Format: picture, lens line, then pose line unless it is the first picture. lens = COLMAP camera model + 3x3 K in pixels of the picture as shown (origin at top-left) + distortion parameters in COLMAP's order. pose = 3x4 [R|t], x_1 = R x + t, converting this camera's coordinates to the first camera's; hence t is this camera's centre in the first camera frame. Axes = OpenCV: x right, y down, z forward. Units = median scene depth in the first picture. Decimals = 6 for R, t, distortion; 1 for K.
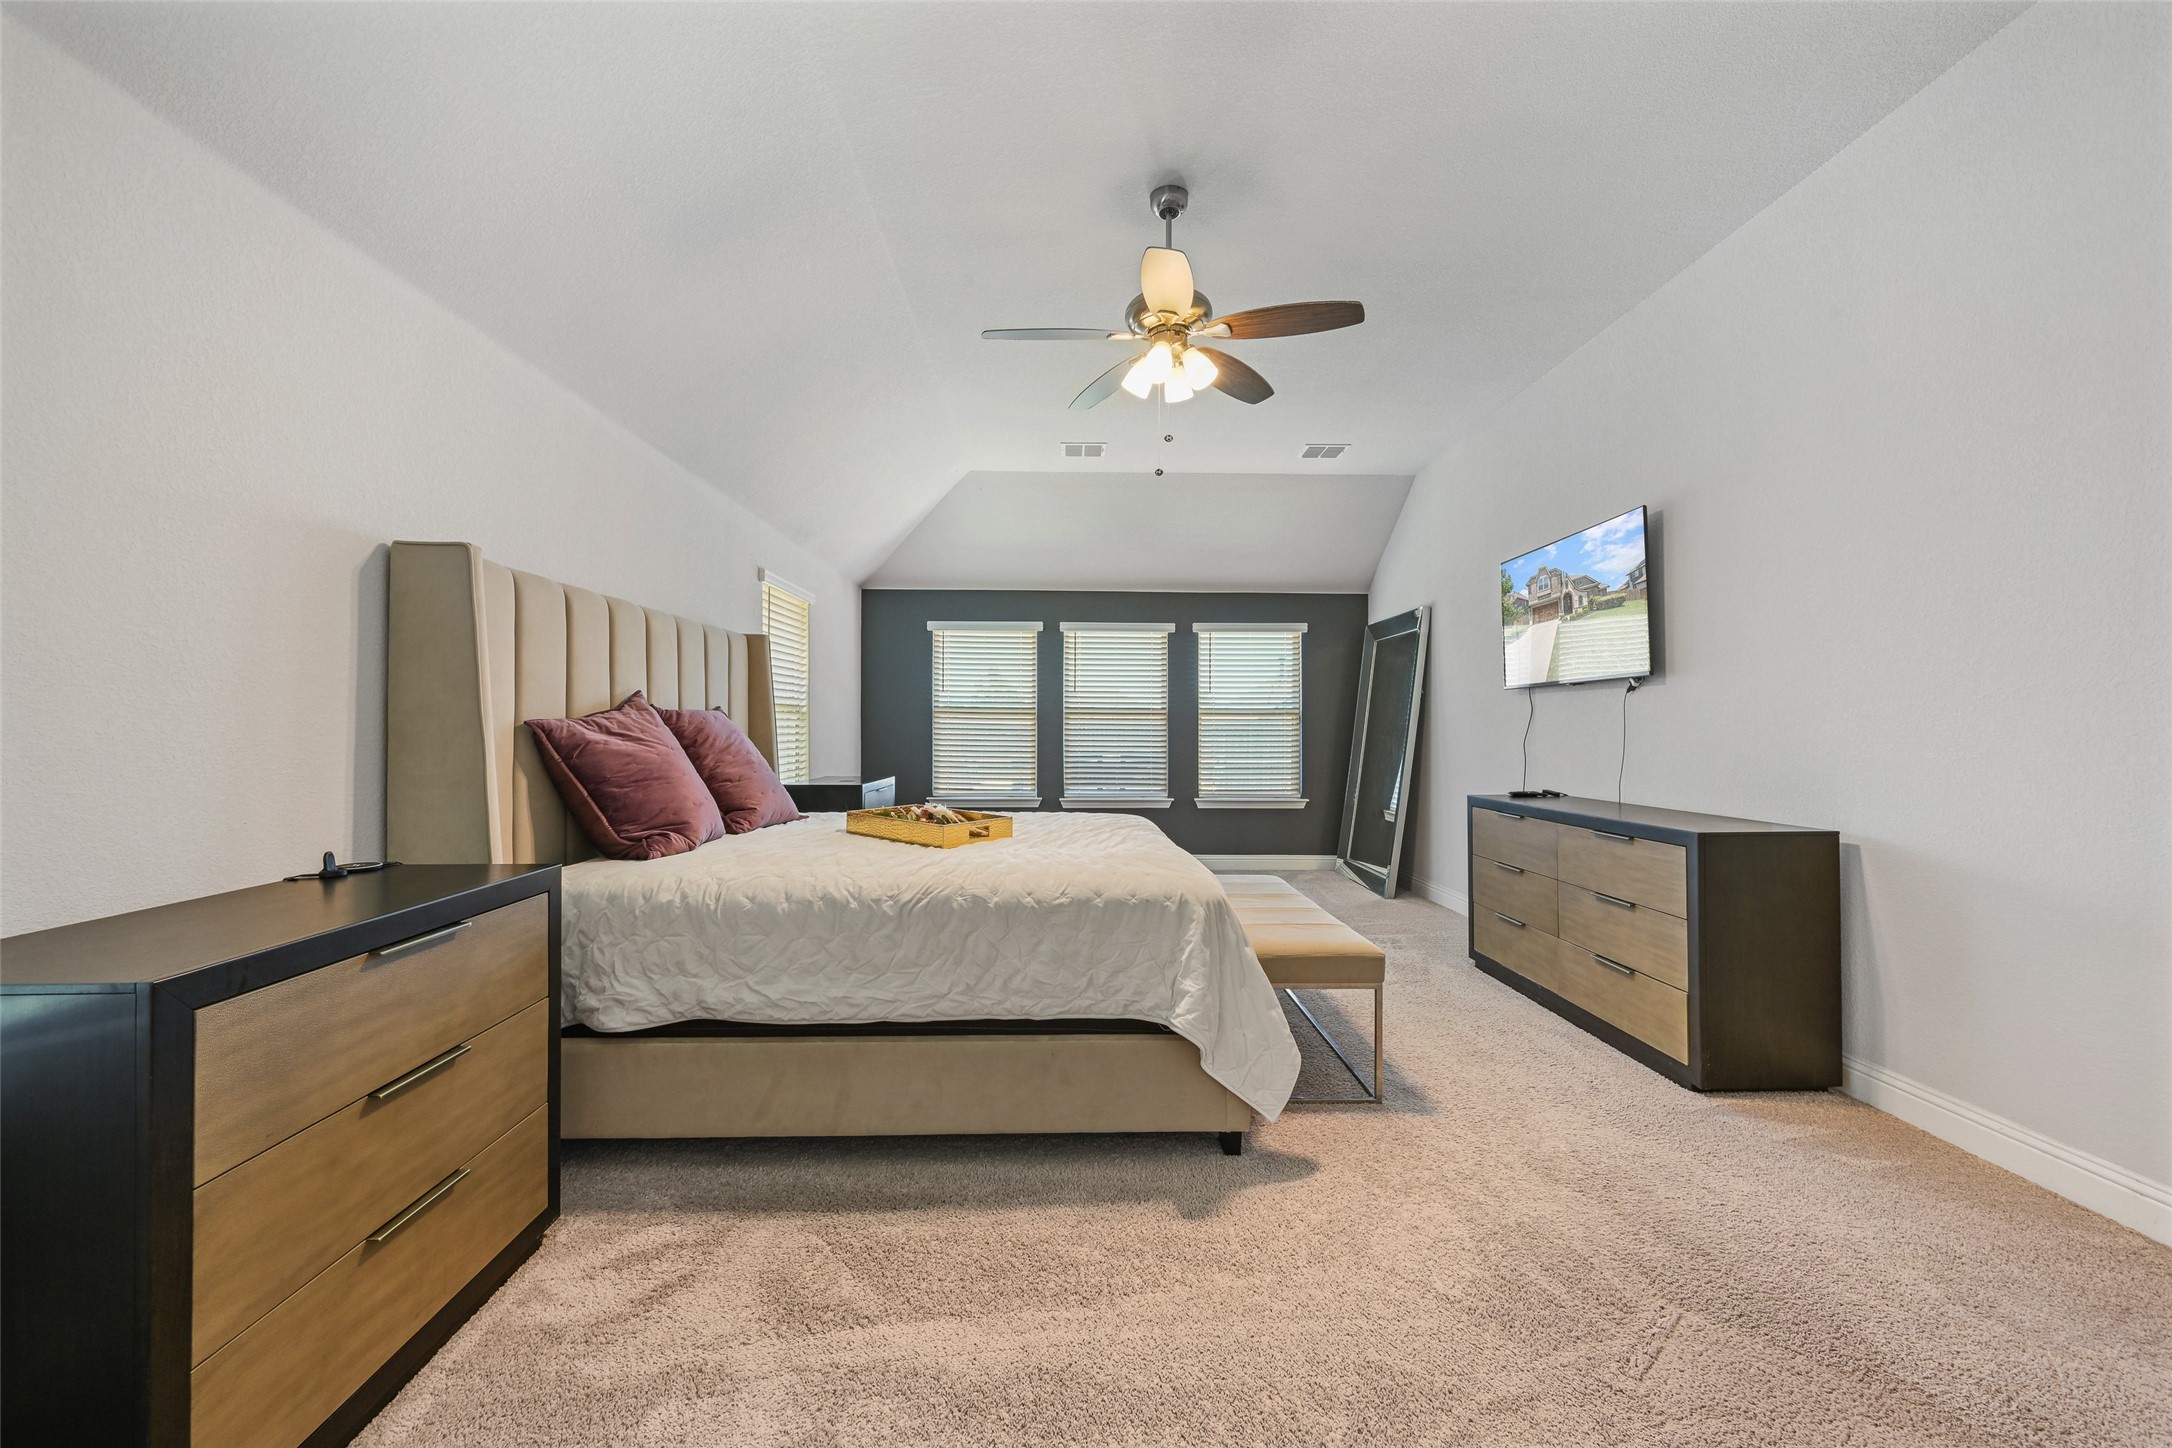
lens RADIAL K [[861.2, 0, 1084.7], [0, 861.2, 722.4], [0, 0, 1]] dist [0.000359, 0.000354]
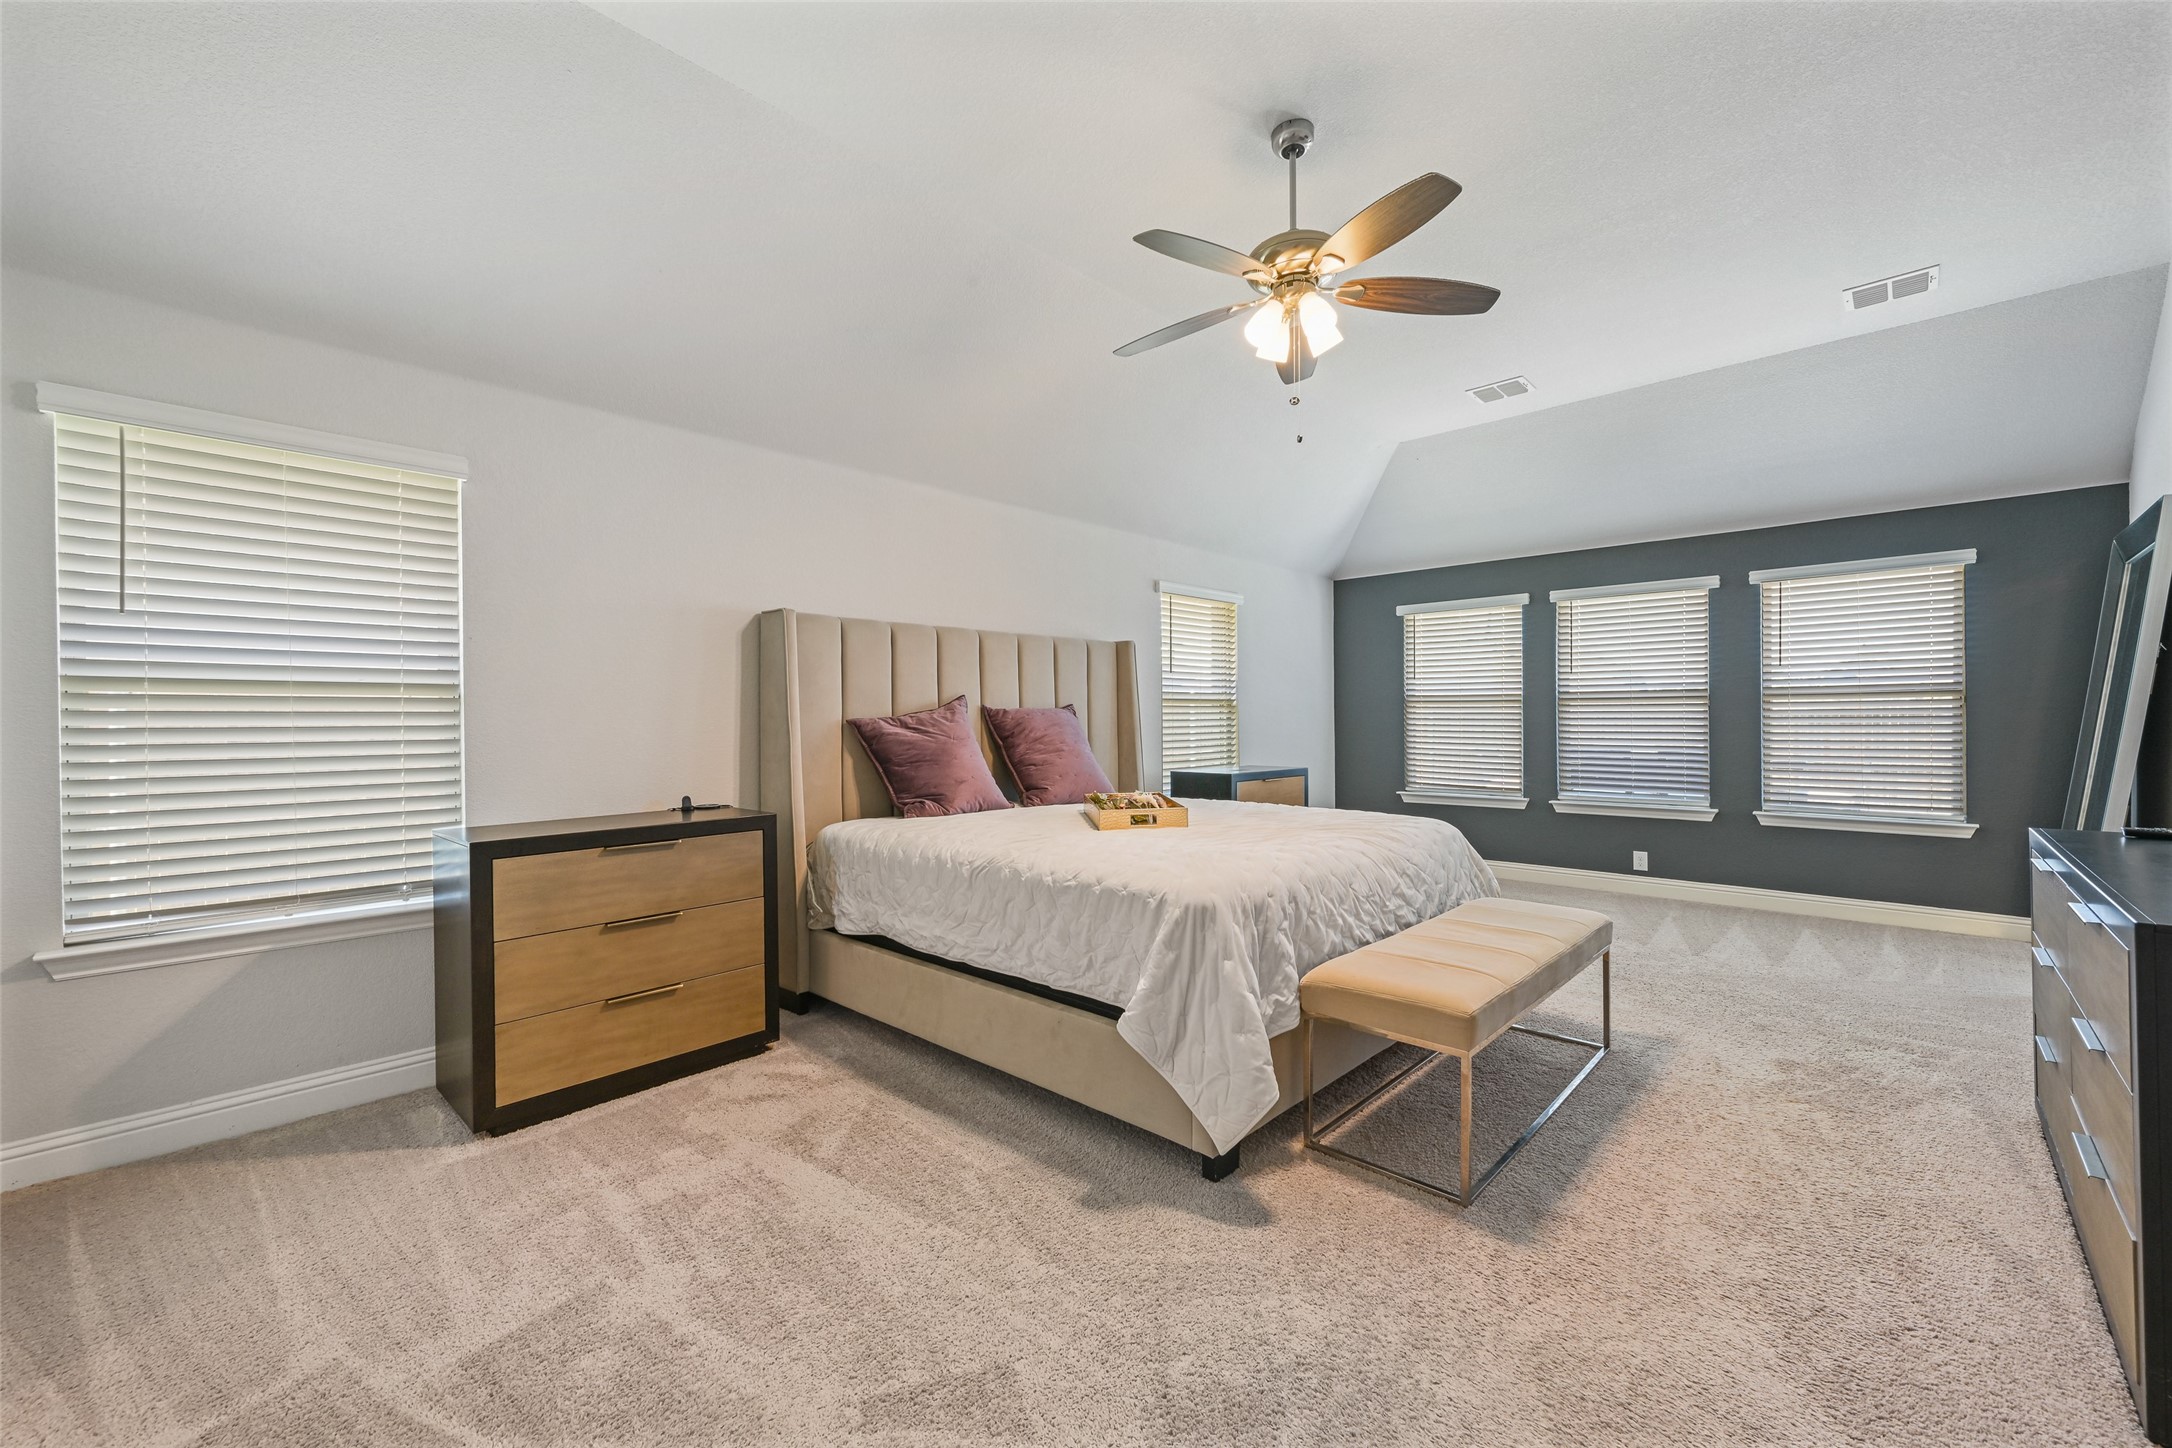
lens RADIAL K [[861.2, 0, 1084.7], [0, 861.2, 722.4], [0, 0, 1]] dist [0.000359, 0.000354]
pose [[0.708426, -0.005867, -0.705761, 0.746733], [0.014437, 0.999877, 0.006179, -0.000290], [0.705637, -0.014567, 0.708423, 0.253626]]
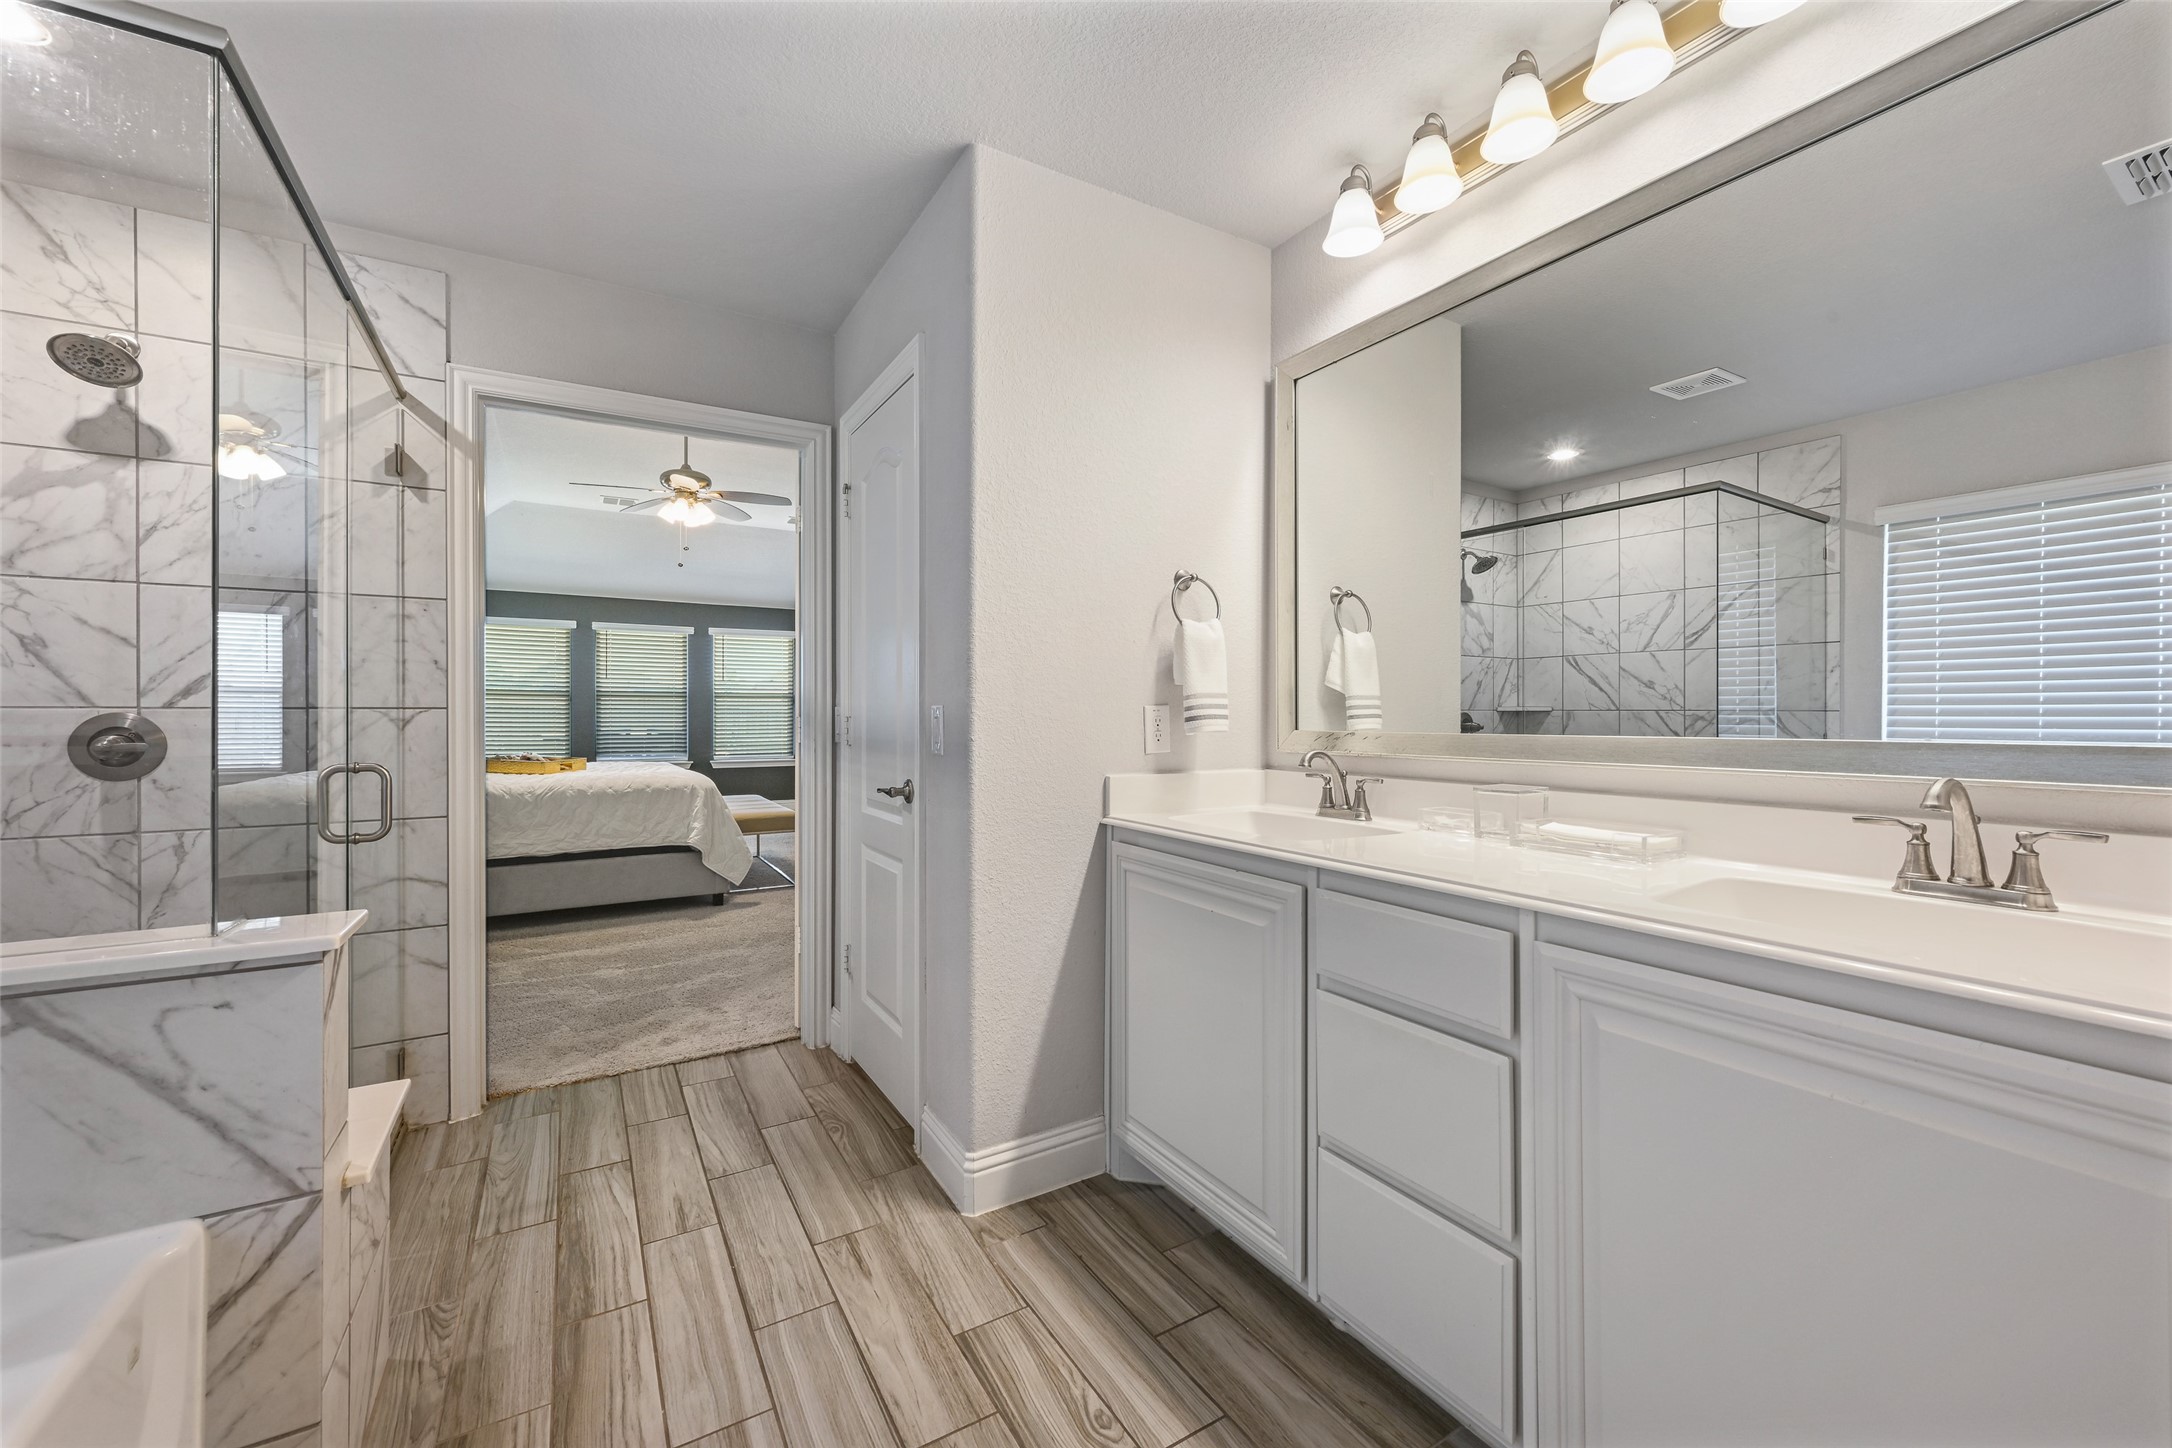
lens RADIAL K [[853.5, 0, 1088.8], [0, 853.5, 719.4], [0, 0, 1]] dist [0.000153, 0.000010]
pose [[0.862105, -0.003911, 0.506714, -0.111003], [-0.005832, 0.999827, 0.017639, -0.003827], [-0.506696, -0.018161, 0.861933, -1.305436]]
